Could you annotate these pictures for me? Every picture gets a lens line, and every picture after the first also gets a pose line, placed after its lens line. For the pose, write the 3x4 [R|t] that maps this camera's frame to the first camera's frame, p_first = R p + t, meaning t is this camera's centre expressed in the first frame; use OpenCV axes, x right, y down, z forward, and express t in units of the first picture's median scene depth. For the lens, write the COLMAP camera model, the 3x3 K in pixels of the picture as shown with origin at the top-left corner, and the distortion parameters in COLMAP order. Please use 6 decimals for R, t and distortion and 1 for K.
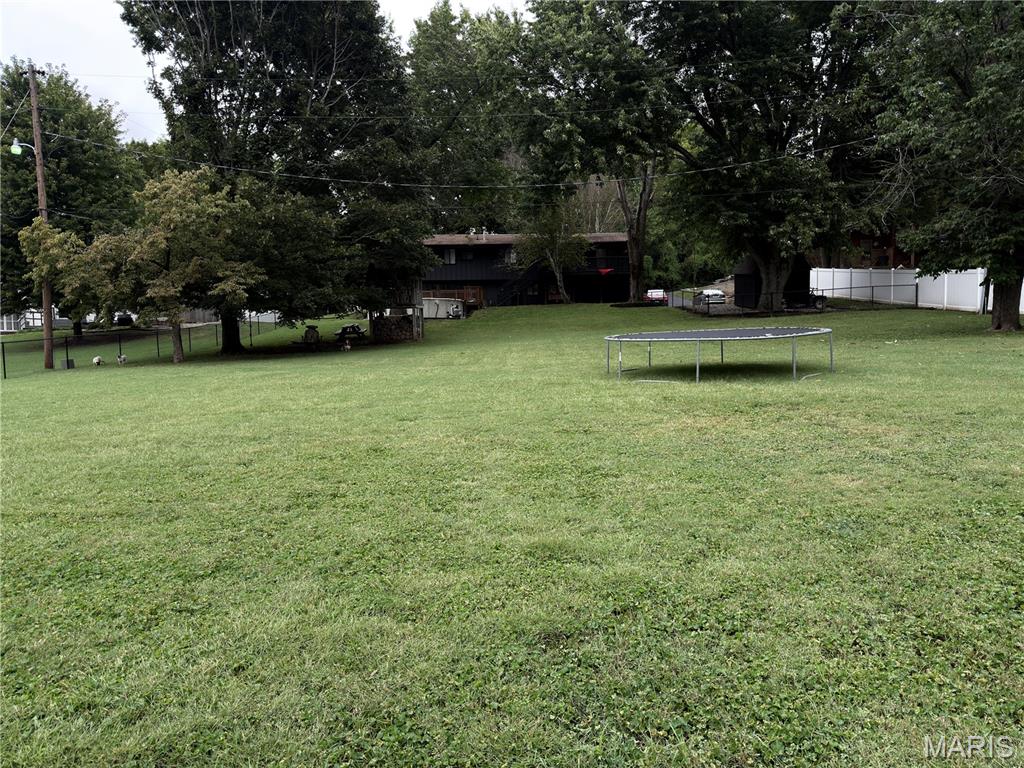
lens RADIAL K [[709.3, 0, 510.9], [0, 709.3, 390.6], [0, 0, 1]] dist [0.028660, -0.006380]
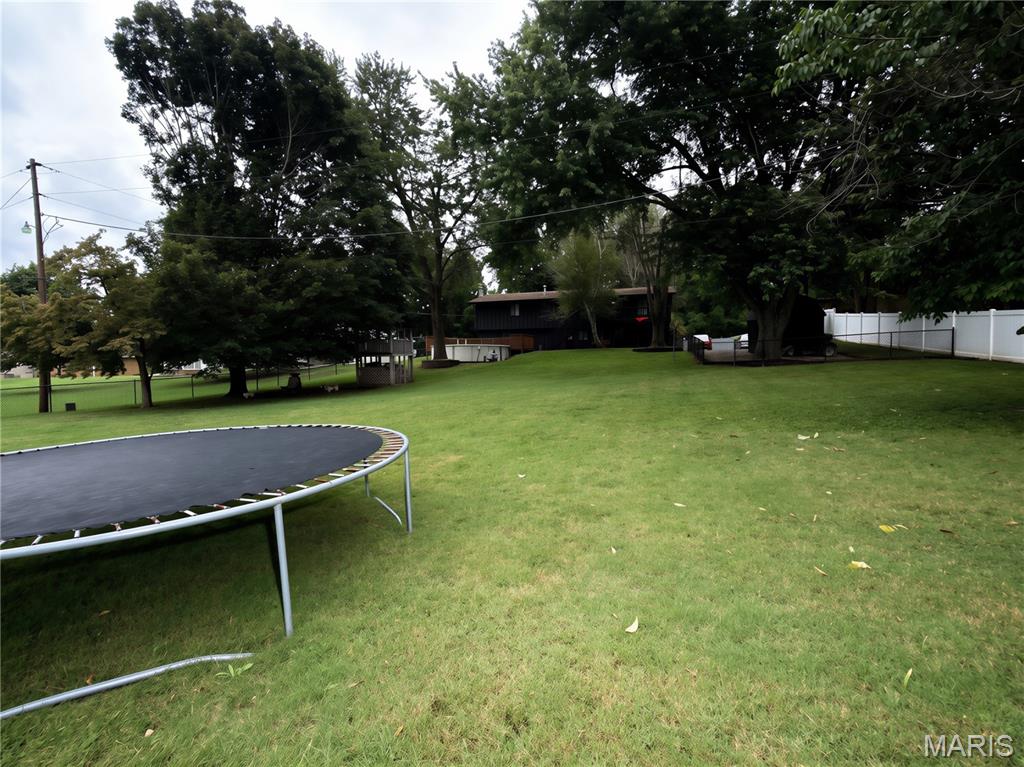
lens RADIAL K [[474.4, 0, 515.0], [0, 474.4, 381.9], [0, 0, 1]] dist [-0.003772, -0.000148]
pose [[0.960609, 0.017220, -0.277368, 0.217763], [-0.028501, 0.998920, -0.036690, -0.049239], [0.276437, 0.043151, 0.960063, 0.310296]]
